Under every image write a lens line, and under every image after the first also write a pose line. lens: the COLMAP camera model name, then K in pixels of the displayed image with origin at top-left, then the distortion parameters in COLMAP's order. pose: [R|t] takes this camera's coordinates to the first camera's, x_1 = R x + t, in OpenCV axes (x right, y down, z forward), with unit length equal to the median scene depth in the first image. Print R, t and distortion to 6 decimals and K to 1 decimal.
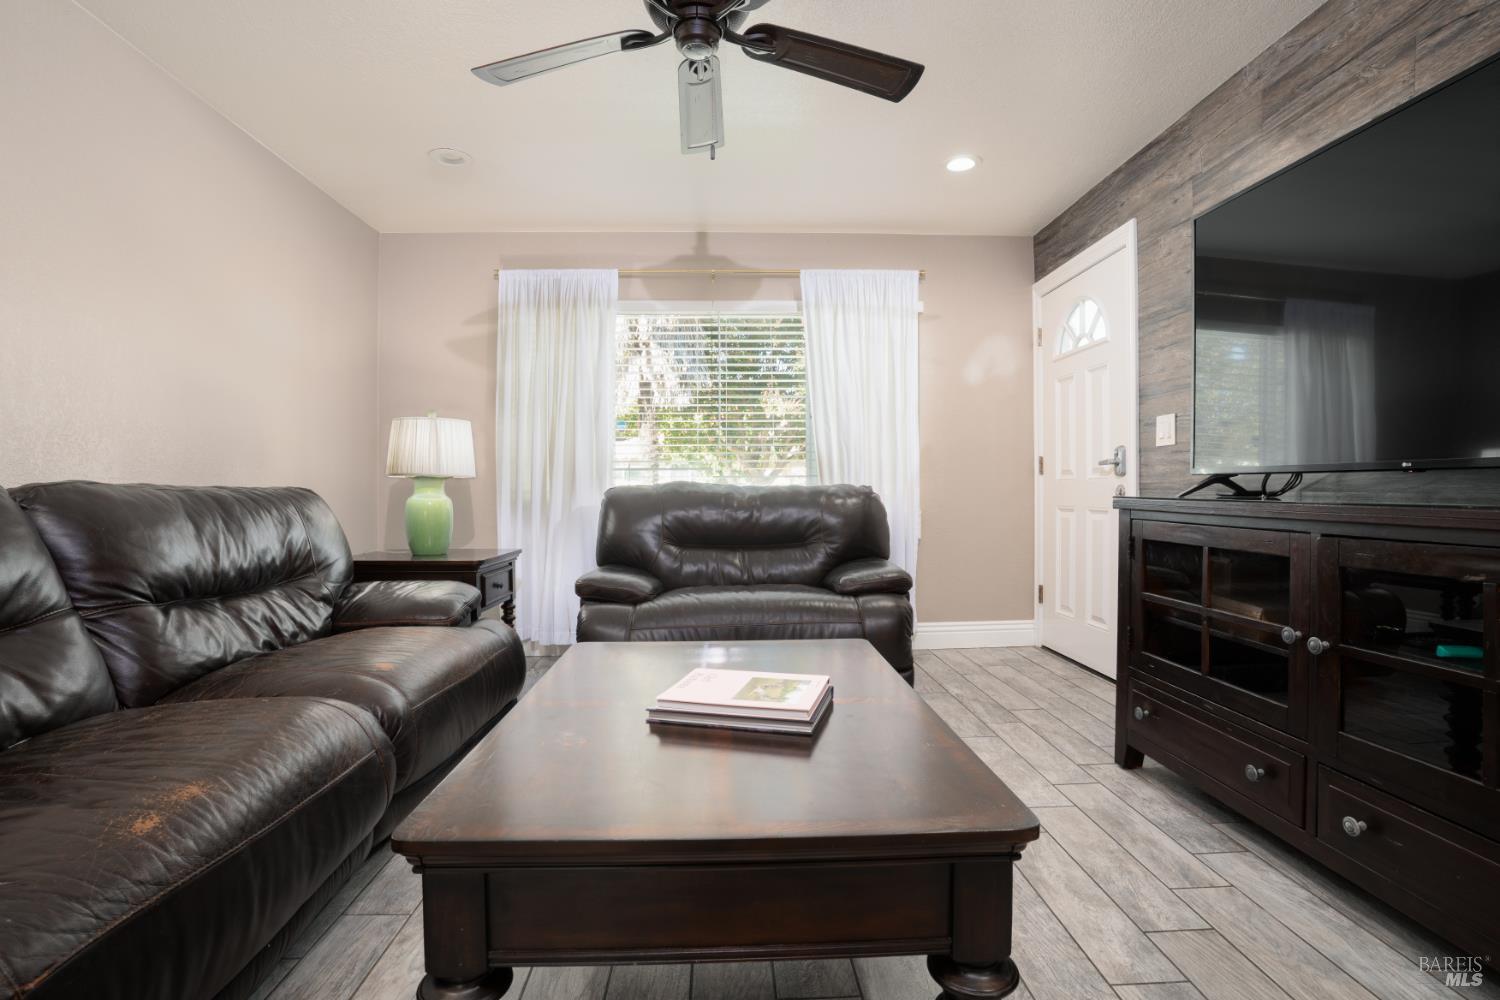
lens RADIAL K [[724.0, 0, 750.0], [0, 724.0, 500.0], [0, 0, 1]] dist [-0.075278, 0.030396]
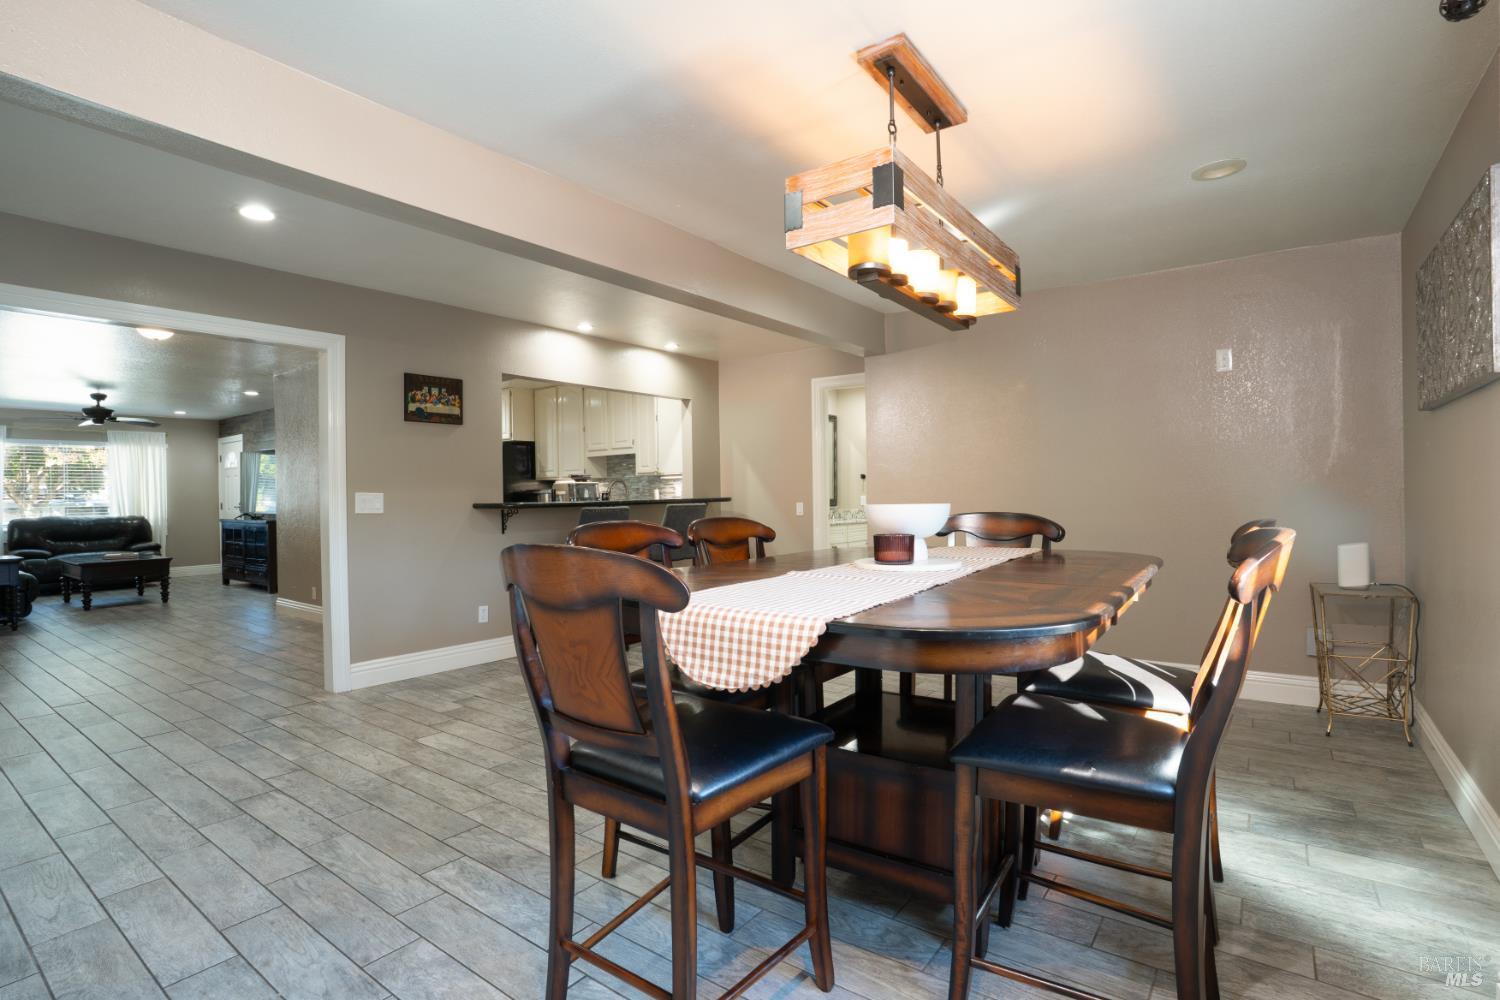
lens RADIAL K [[724.0, 0, 750.0], [0, 724.0, 500.0], [0, 0, 1]] dist [-0.075278, 0.030396]
pose [[0.618387, -0.013381, 0.785760, -0.580752], [0.022855, 0.999738, -0.000961, -0.029185], [-0.785542, 0.018552, 0.618531, -2.938888]]
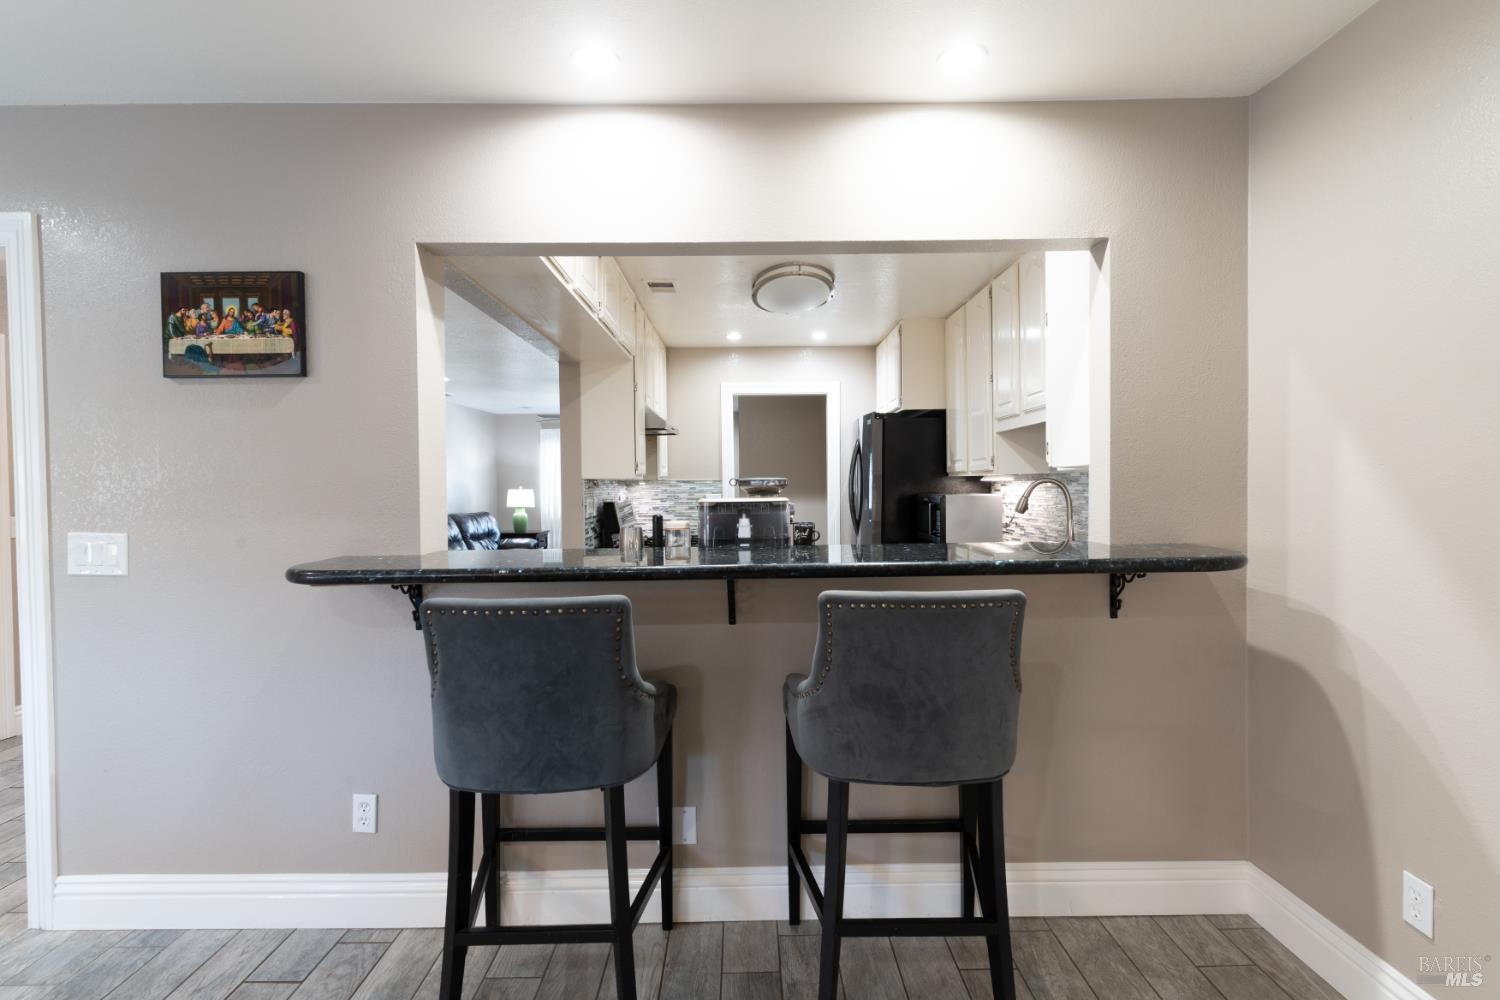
lens RADIAL K [[710.5, 0, 747.1], [0, 710.5, 495.6], [0, 0, 1]] dist [0.000631, -0.001094]
pose [[0.999426, -0.006165, -0.033317, 0.676842], [0.006353, 0.999964, 0.005537, -0.095469], [0.033281, -0.005746, 0.999430, -2.159639]]
